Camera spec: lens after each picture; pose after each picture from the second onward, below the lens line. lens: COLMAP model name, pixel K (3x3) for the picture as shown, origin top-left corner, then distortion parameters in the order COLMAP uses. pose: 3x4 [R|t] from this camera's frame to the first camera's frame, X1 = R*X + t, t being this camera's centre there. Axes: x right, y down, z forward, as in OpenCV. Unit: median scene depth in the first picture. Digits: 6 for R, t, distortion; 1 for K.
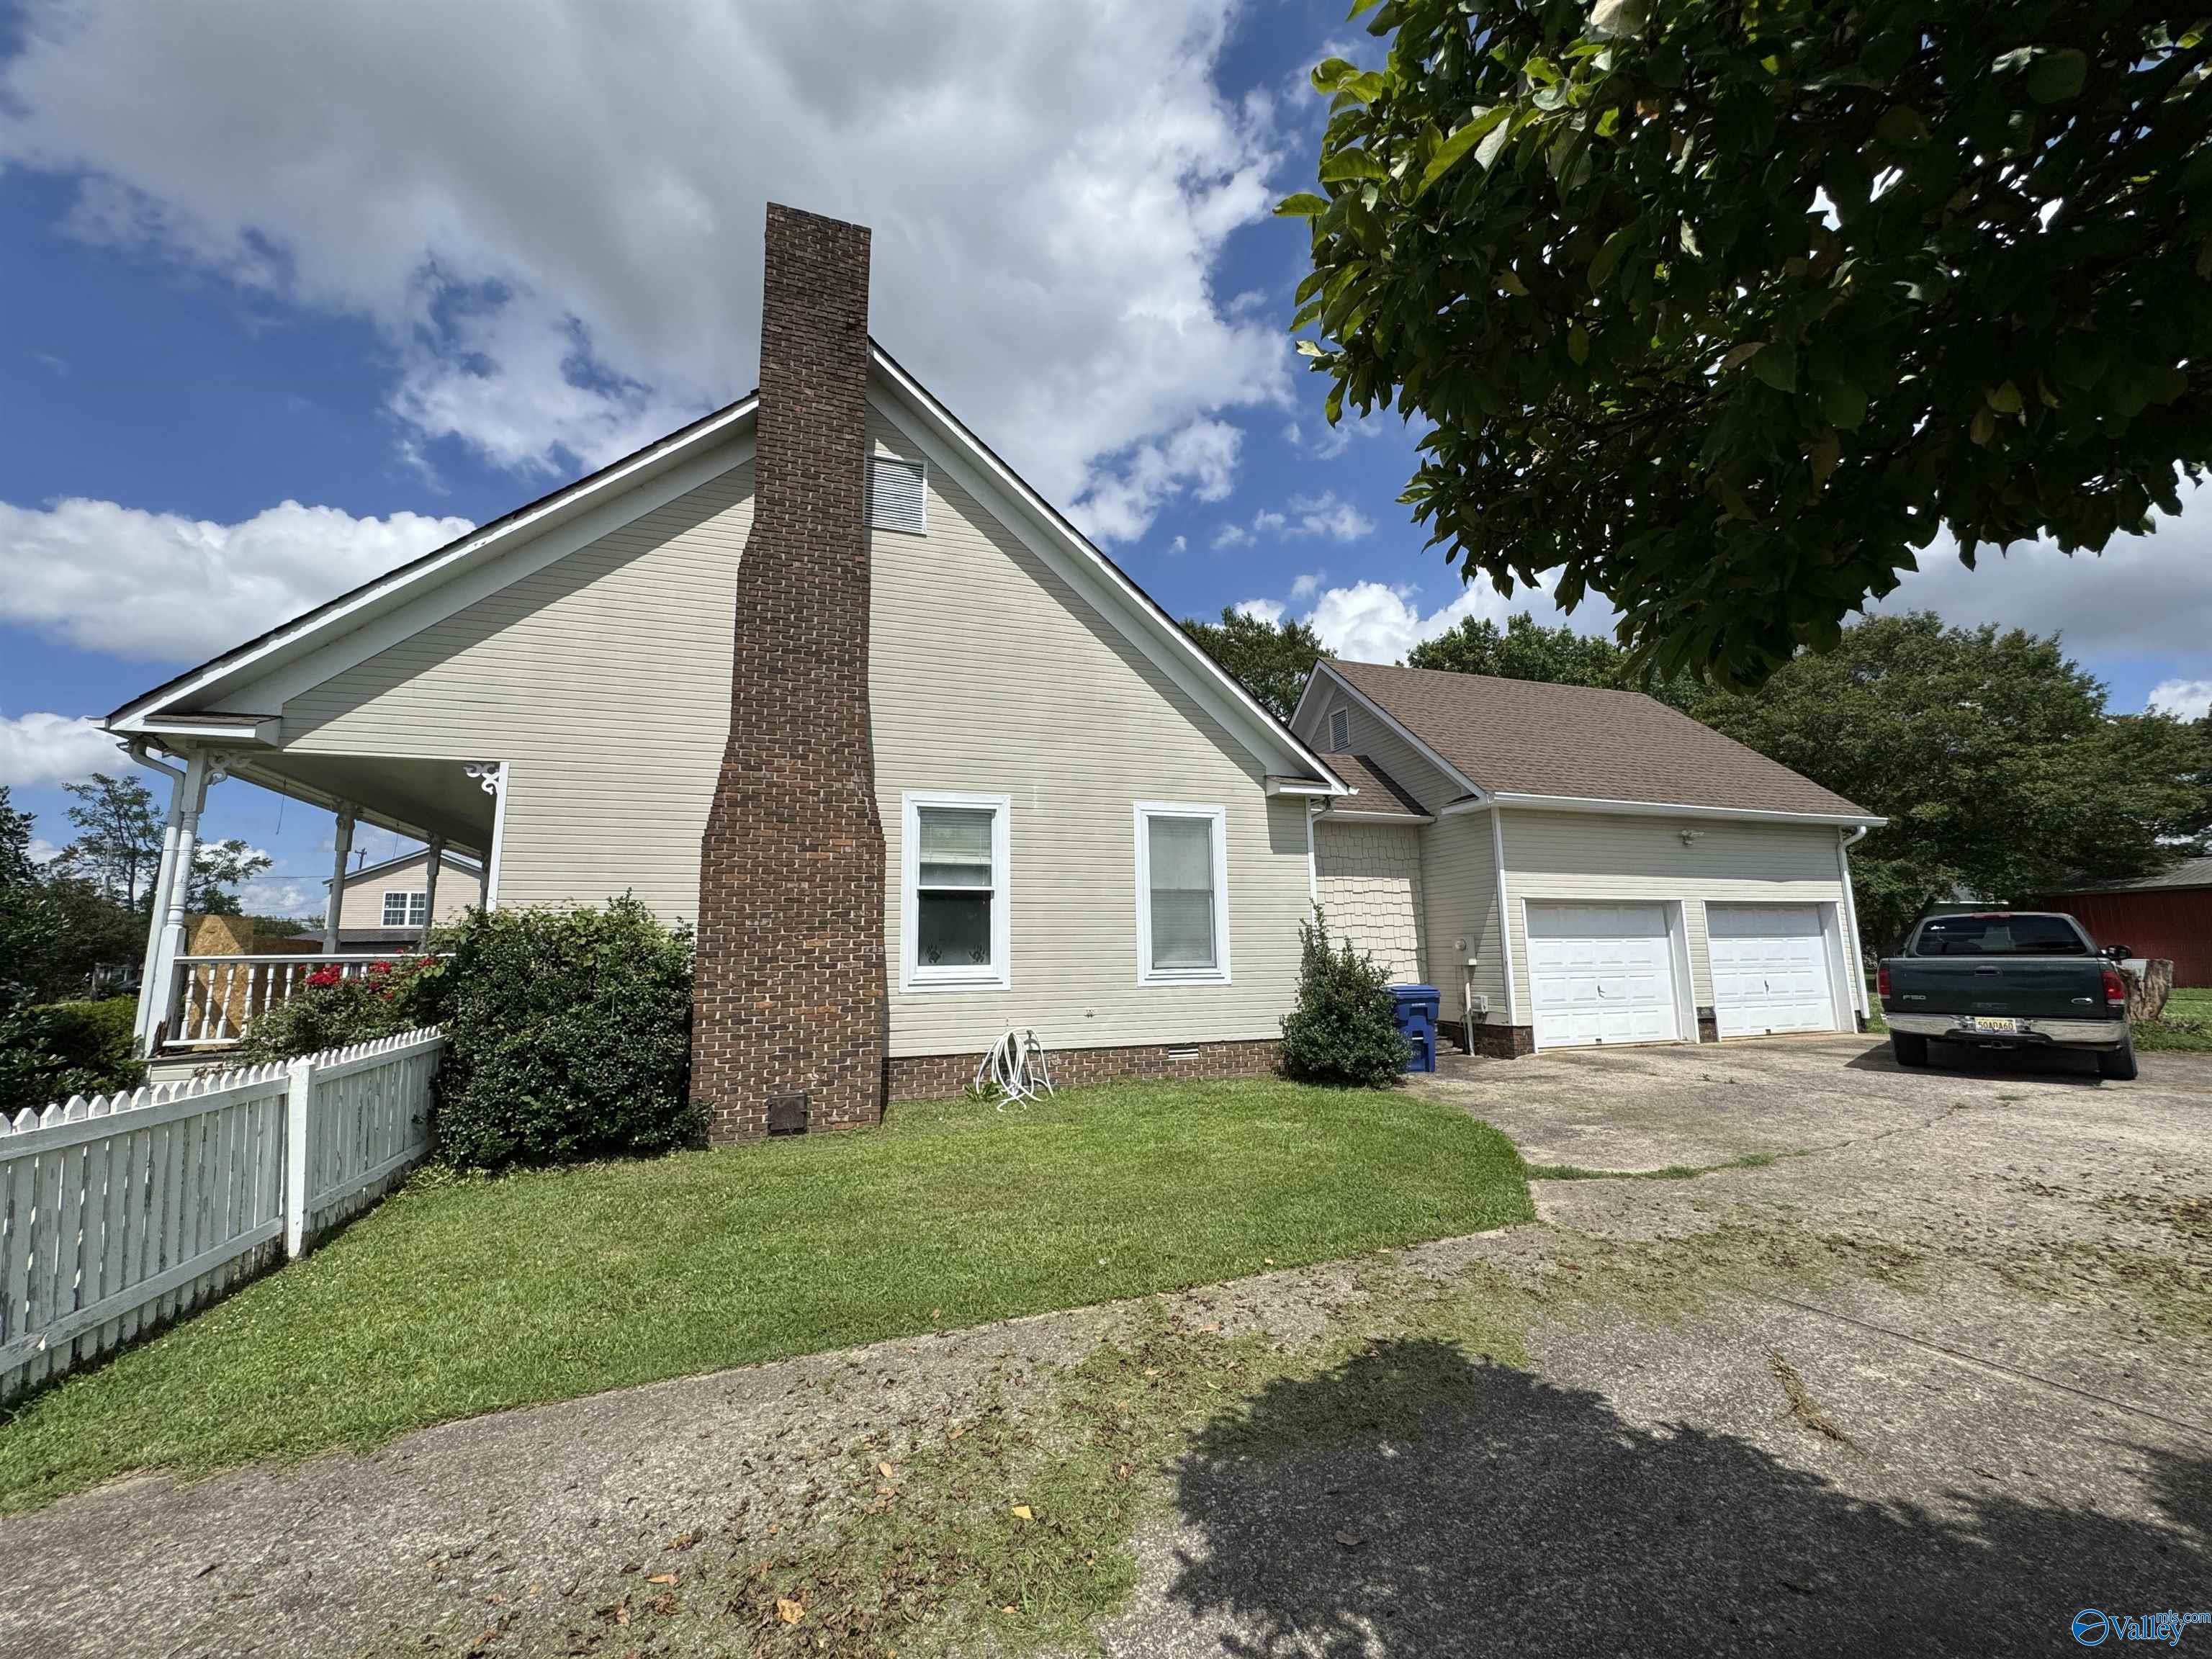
lens RADIAL K [[882.4, 0, 1106.0], [0, 882.4, 829.5], [0, 0, 1]] dist [0.000721, -0.000344]
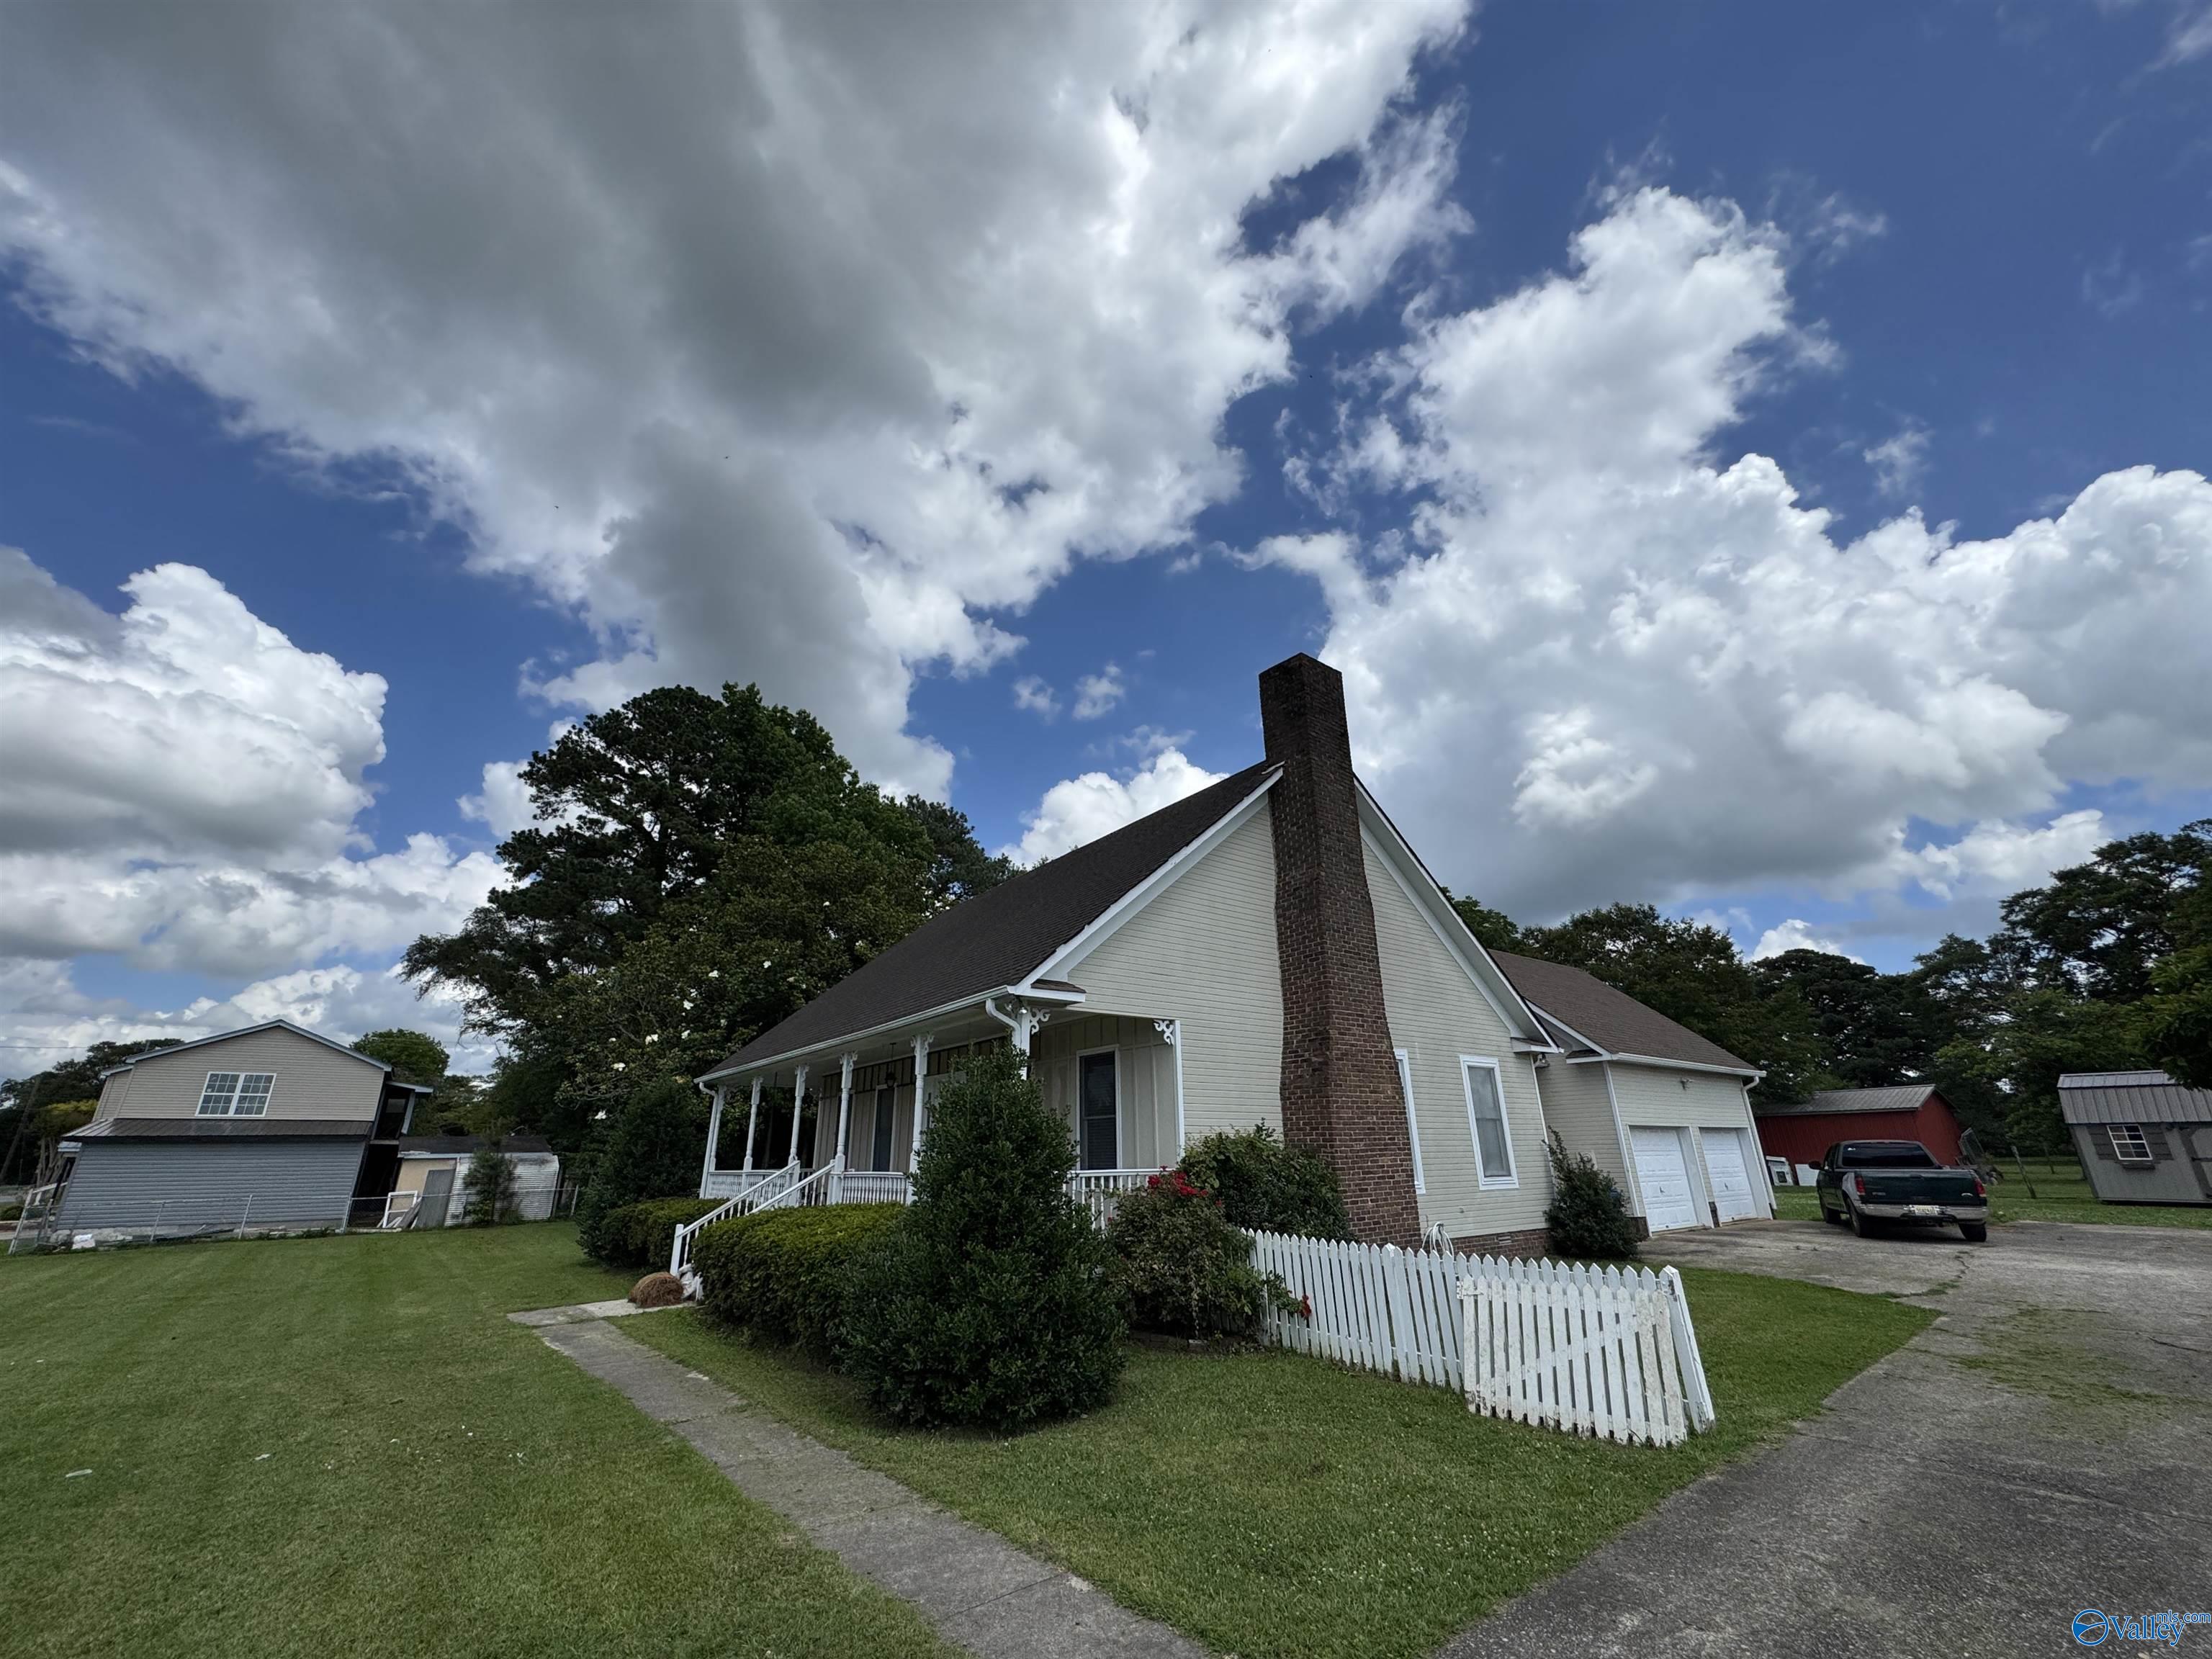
lens RADIAL K [[882.4, 0, 1106.0], [0, 882.4, 829.5], [0, 0, 1]] dist [0.000721, -0.000344]
pose [[0.950609, 0.111551, 0.289654, -0.965432], [-0.049249, 0.975573, -0.214083, -0.052188], [-0.306460, 0.189244, 0.932882, -0.241611]]
